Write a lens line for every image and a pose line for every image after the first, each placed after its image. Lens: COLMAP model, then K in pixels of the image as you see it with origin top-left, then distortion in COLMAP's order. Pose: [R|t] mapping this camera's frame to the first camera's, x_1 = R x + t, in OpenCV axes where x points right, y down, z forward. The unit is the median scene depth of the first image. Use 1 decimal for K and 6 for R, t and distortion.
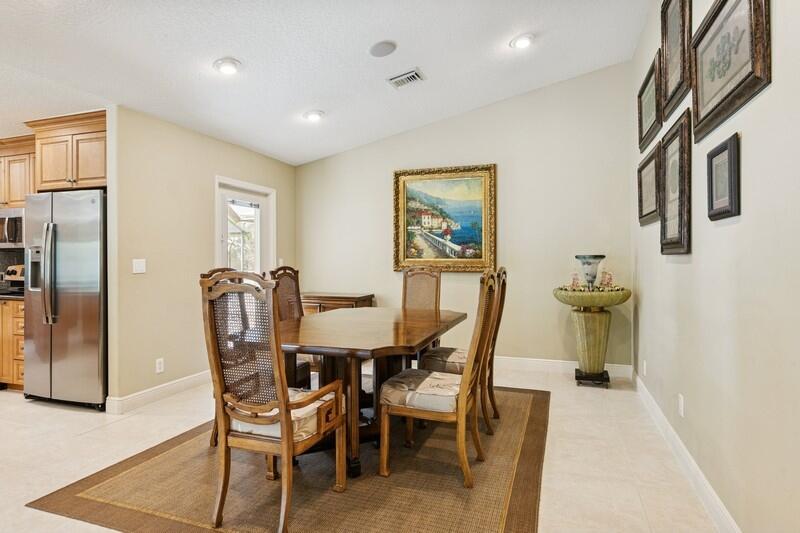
lens RADIAL K [[461.6, 0, 397.5], [0, 461.6, 263.1], [0, 0, 1]] dist [-0.003635, 0.000269]
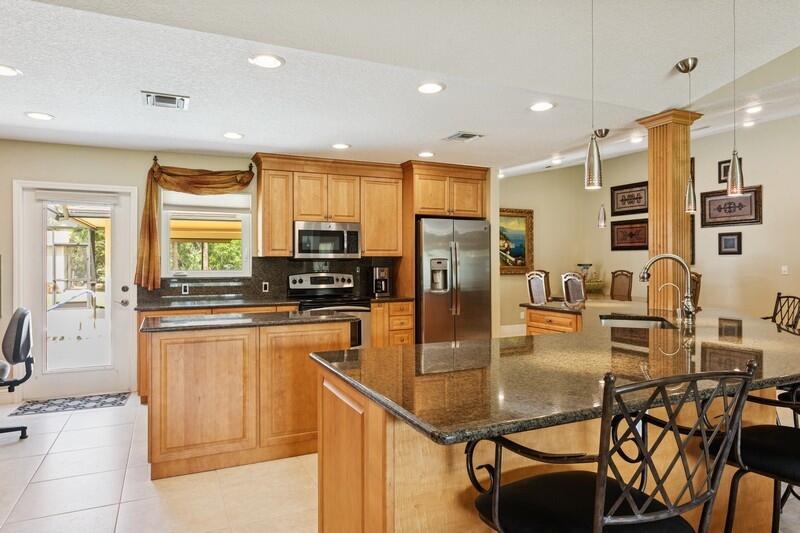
lens RADIAL K [[504.4, 0, 402.0], [0, 504.4, 265.3], [0, 0, 1]] dist [-0.006484, -0.001317]
pose [[0.708068, -0.001266, 0.706143, -1.382208], [0.006774, 0.999965, -0.005000, -0.005919], [-0.706112, 0.008324, 0.708051, 0.027875]]
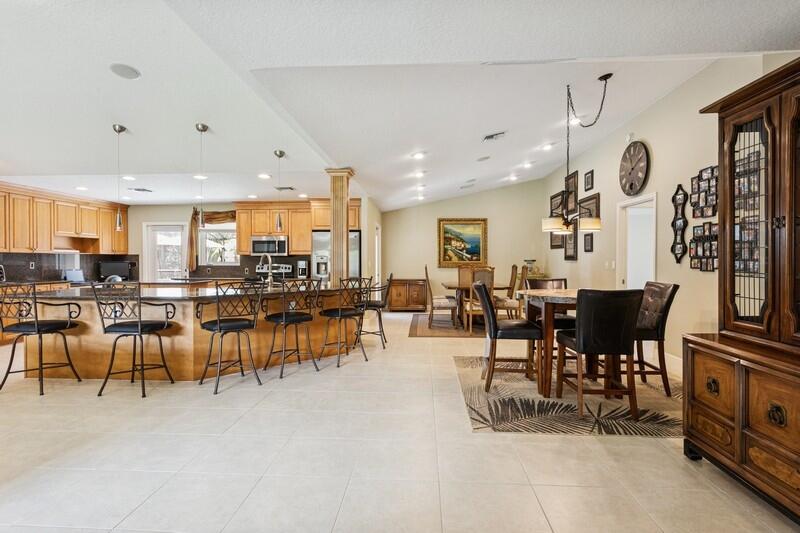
lens RADIAL K [[418.3, 0, 398.3], [0, 418.3, 263.7], [0, 0, 1]] dist [-0.023592, -0.000341]
pose [[0.960696, 0.000843, 0.277601, -0.722306], [-0.000554, 0.999999, -0.001118, 0.004676], [-0.277602, 0.000921, 0.960696, -0.773418]]
